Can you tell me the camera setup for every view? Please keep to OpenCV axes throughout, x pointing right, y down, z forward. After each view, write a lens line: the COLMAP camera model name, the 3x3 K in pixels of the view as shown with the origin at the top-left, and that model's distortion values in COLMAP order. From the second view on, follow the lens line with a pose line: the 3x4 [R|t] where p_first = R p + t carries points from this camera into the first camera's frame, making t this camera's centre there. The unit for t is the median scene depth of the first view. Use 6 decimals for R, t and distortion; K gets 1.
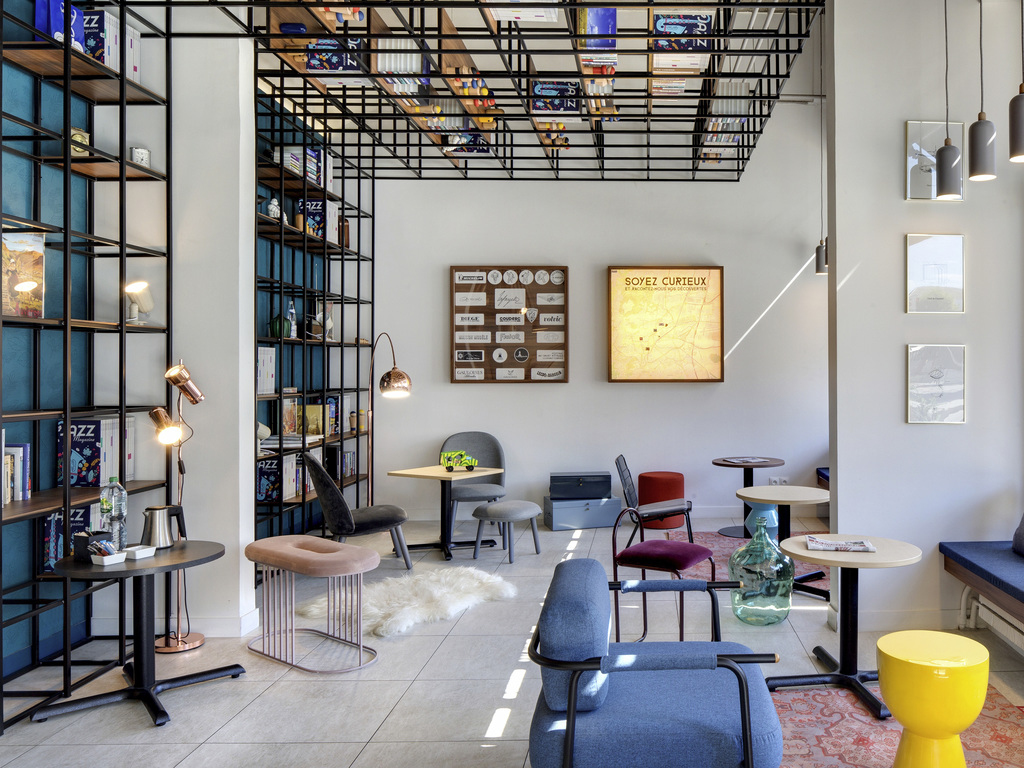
lens RADIAL K [[1348.6, 0, 512.0], [0, 1348.6, 384.0], [0, 0, 1]] dist [-0.083966, -0.053974]
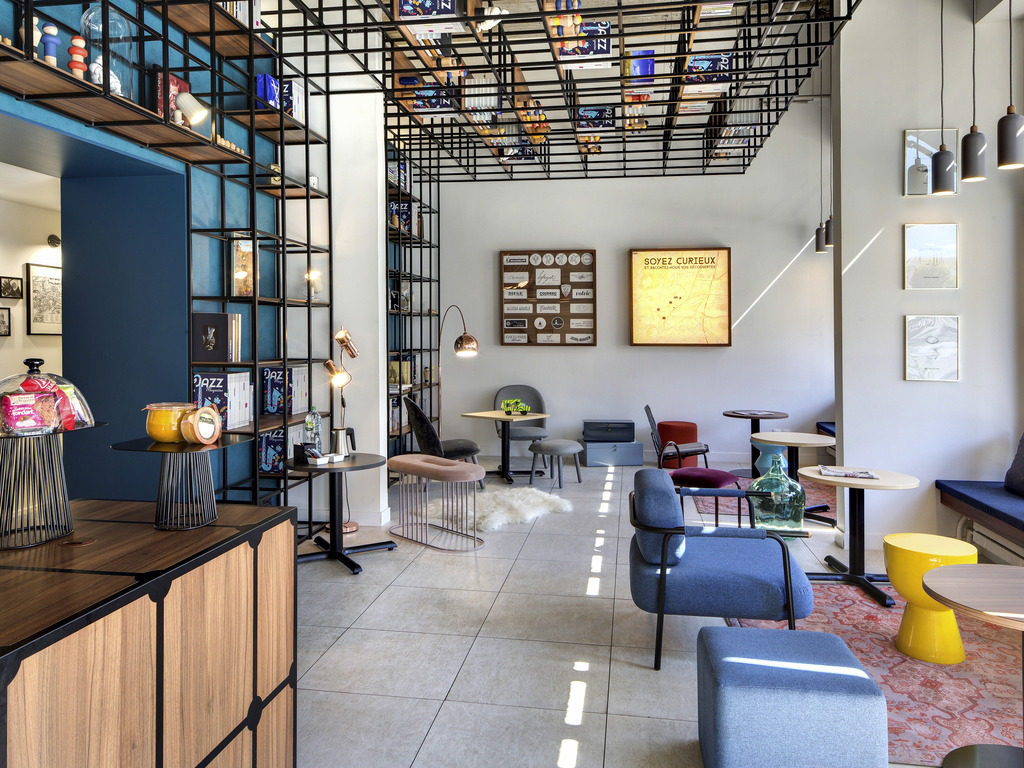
lens RADIAL K [[732.1, 0, 511.7], [0, 732.1, 325.0], [0, 0, 1]] dist [-0.001927, 0.002454]
pose [[0.978060, 0.002779, -0.208304, 0.094039], [-0.007374, 0.999746, -0.021284, -0.004608], [0.208192, 0.022353, 0.977833, 0.307135]]
